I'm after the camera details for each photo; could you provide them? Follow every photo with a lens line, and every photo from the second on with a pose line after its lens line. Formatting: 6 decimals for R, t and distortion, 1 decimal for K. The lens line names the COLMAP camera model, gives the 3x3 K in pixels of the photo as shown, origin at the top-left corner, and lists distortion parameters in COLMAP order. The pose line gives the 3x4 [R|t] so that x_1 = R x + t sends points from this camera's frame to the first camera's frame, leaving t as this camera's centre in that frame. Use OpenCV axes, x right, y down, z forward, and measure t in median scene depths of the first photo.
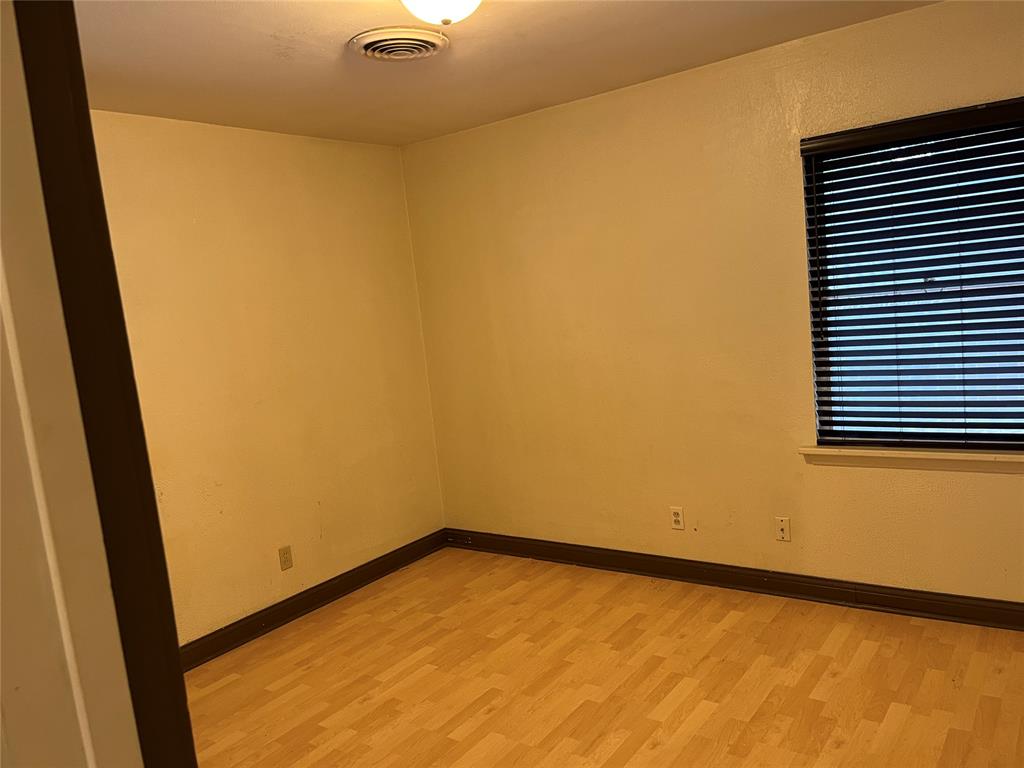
lens RADIAL K [[775.2, 0, 512.9], [0, 775.2, 384.5], [0, 0, 1]] dist [0.032125, -0.025456]
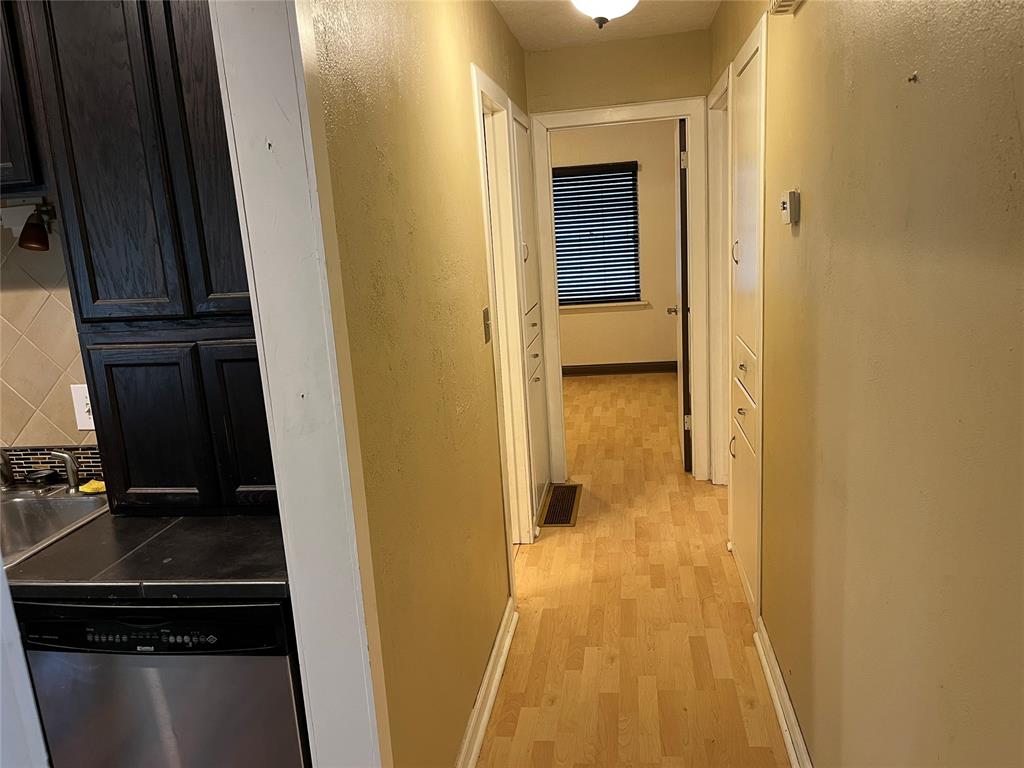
lens RADIAL K [[775.2, 0, 508.3], [0, 775.2, 390.3], [0, 0, 1]] dist [0.032125, -0.025456]
pose [[0.884463, -0.056462, 0.463181, -0.820122], [0.029190, 0.997403, 0.065844, 0.182660], [-0.465696, -0.044716, 0.883814, -1.004126]]
